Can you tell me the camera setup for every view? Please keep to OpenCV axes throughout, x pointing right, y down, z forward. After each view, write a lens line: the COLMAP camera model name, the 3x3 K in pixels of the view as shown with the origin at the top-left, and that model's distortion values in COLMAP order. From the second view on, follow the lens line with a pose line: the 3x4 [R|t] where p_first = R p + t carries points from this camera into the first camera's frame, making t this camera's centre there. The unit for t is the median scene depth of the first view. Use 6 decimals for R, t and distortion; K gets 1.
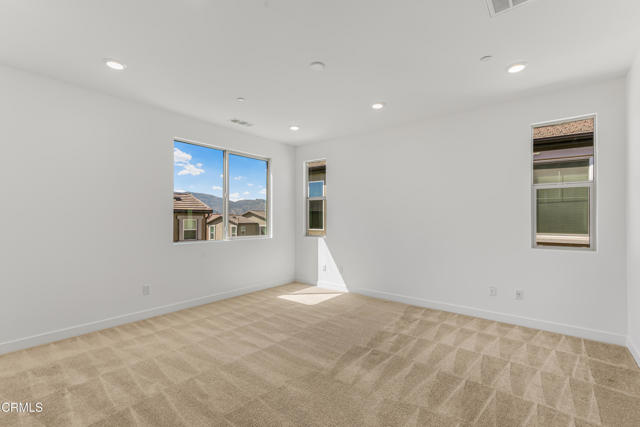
lens RADIAL K [[289.3, 0, 313.4], [0, 289.3, 218.6], [0, 0, 1]] dist [0.004753, -0.000027]
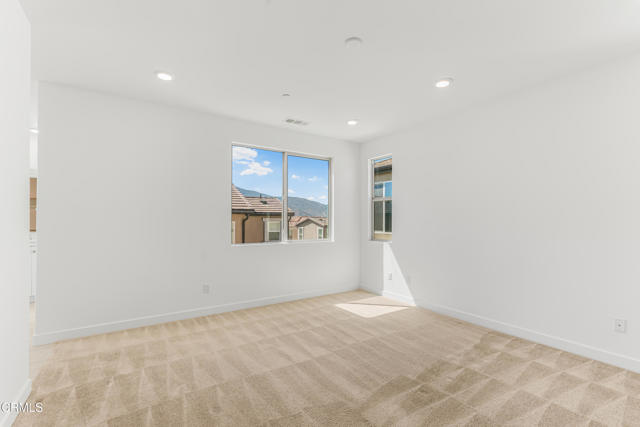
lens RADIAL K [[289.3, 0, 316.2], [0, 289.3, 223.2], [0, 0, 1]] dist [0.004753, -0.000027]
pose [[0.955897, 0.004781, -0.293663, 0.127730], [-0.002493, 0.999964, 0.008163, -0.002221], [0.293691, -0.007071, 0.955874, 0.118859]]
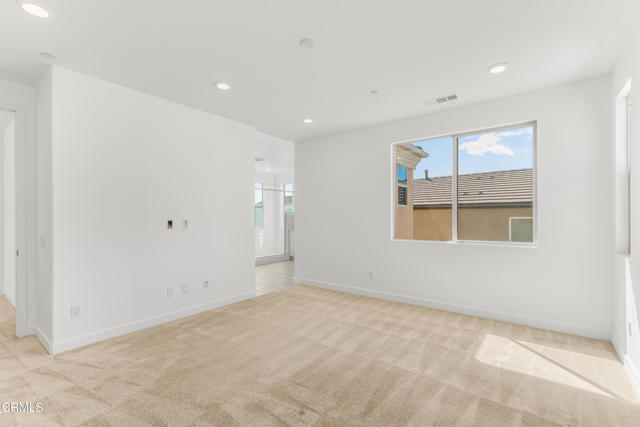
lens RADIAL K [[289.3, 0, 319.6], [0, 289.3, 215.1], [0, 0, 1]] dist [0.004753, -0.000027]
pose [[0.036723, -0.003688, -0.999319, 0.723372], [0.005046, 0.999981, -0.003505, -0.003670], [0.999313, -0.004914, 0.036741, 0.807101]]
